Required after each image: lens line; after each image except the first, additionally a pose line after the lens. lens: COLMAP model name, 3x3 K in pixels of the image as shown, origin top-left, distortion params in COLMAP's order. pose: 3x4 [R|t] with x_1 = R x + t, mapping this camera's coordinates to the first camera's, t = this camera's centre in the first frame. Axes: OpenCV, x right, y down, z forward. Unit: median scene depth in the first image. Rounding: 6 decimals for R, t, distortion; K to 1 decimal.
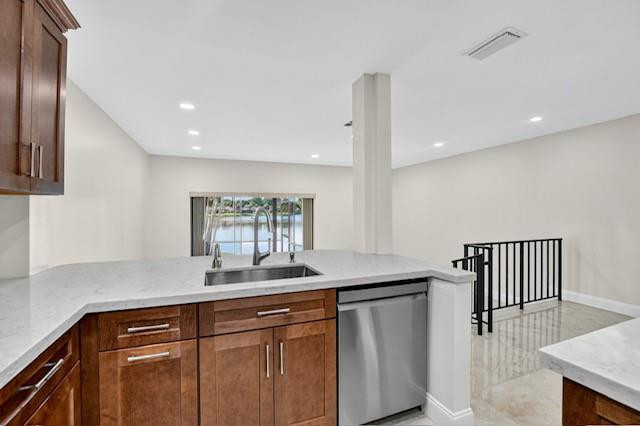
lens RADIAL K [[281.5, 0, 320.8], [0, 281.5, 208.0], [0, 0, 1]] dist [-0.030368, 0.000471]
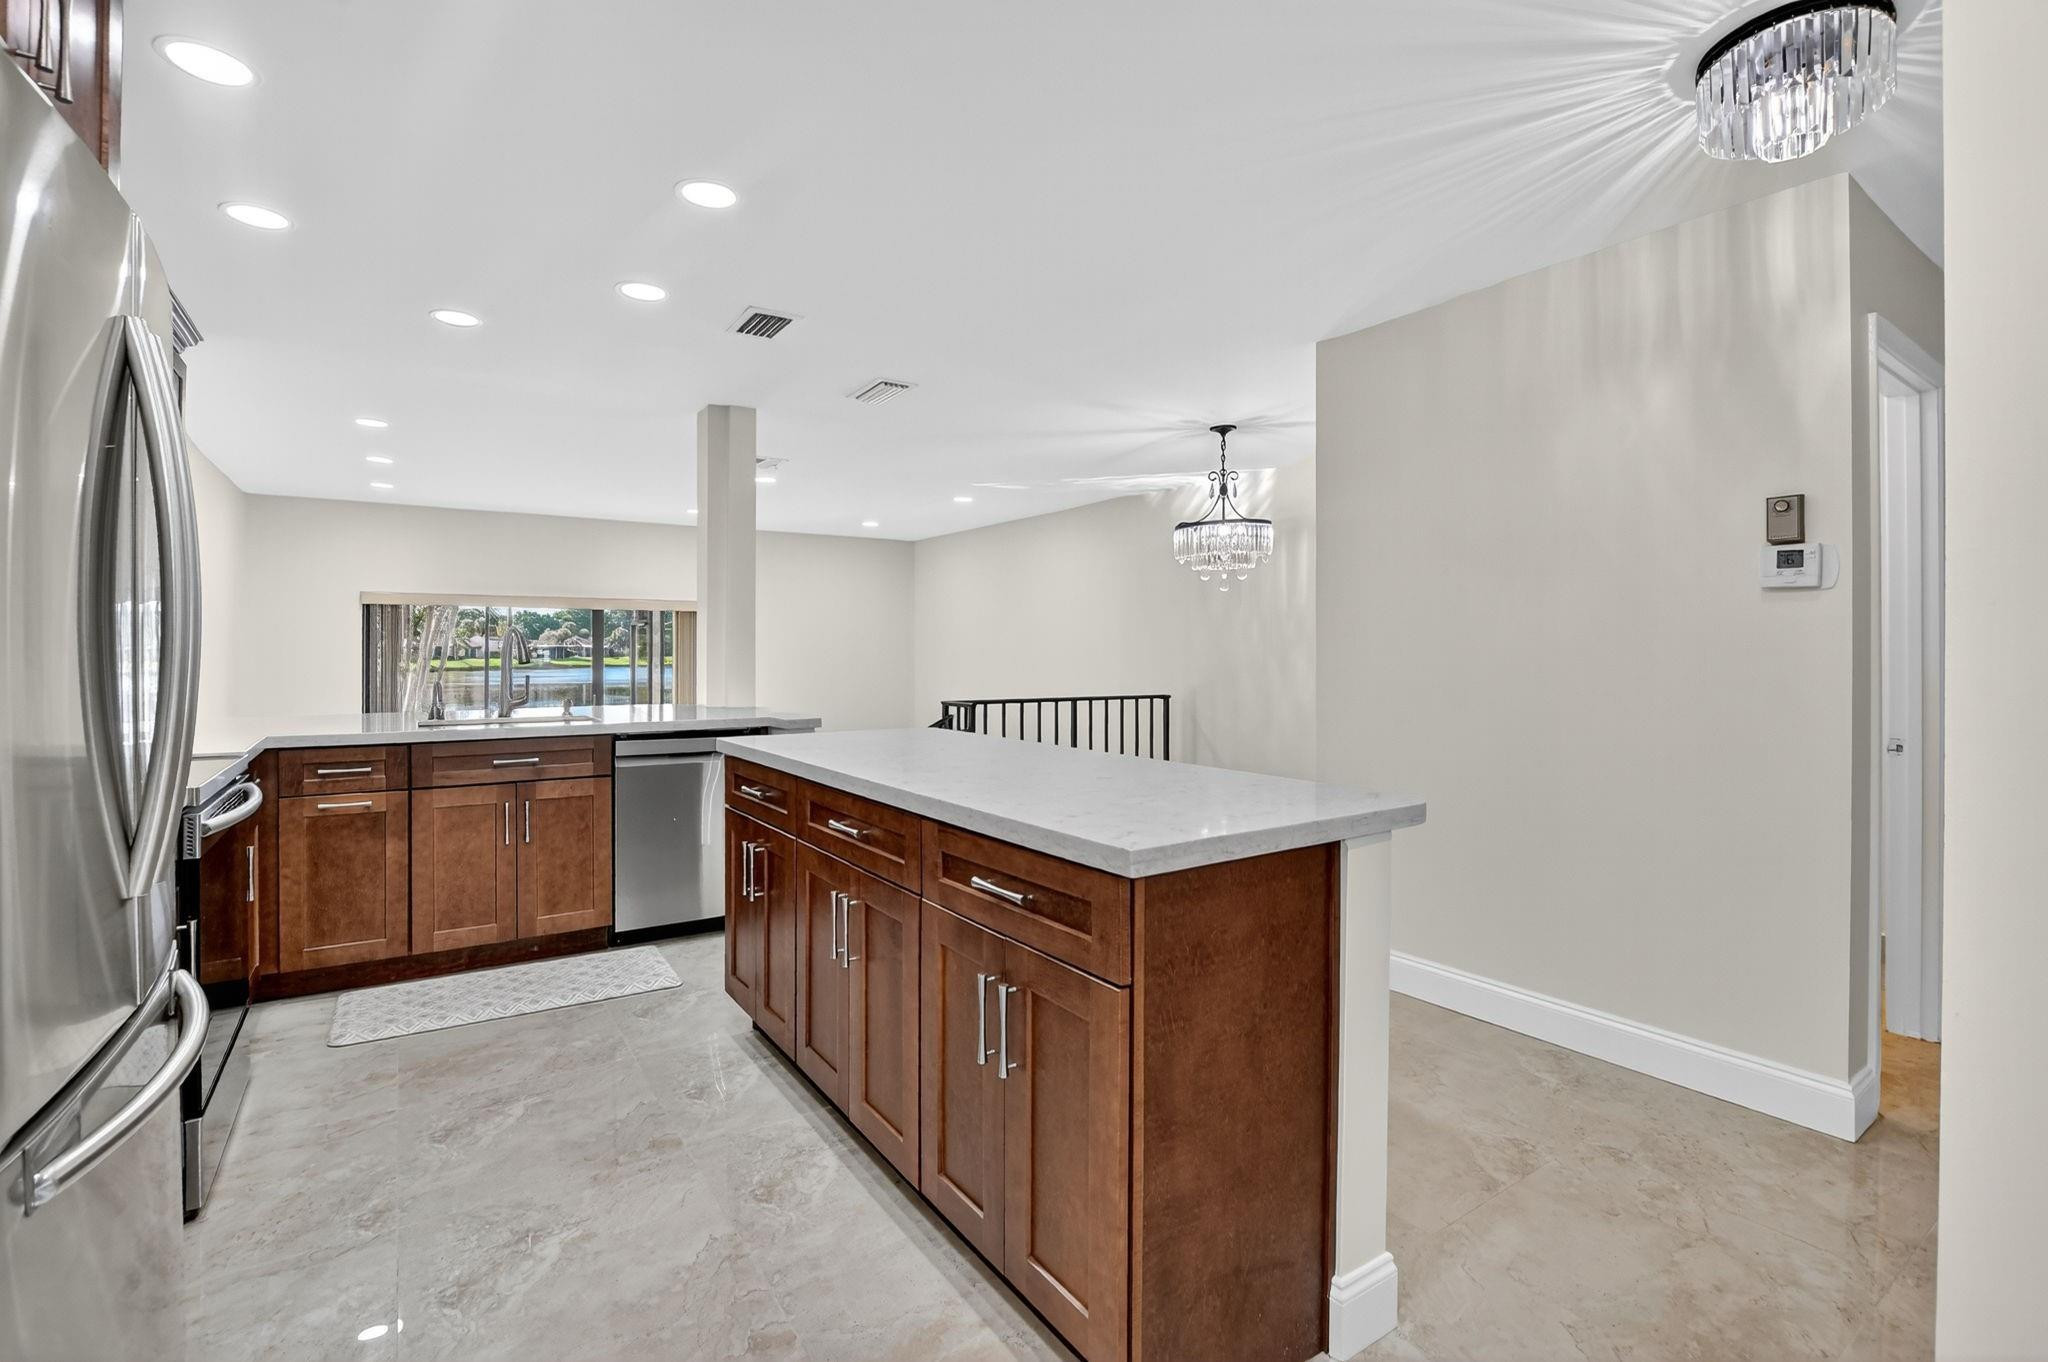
lens RADIAL K [[900.9, 0, 1000.2], [0, 900.9, 646.8], [0, 0, 1]] dist [-0.030368, 0.000471]
pose [[0.978047, 0.005071, 0.208324, 0.609072], [-0.005932, 0.999976, 0.003511, 0.039736], [-0.208301, -0.004669, 0.978054, -1.646538]]
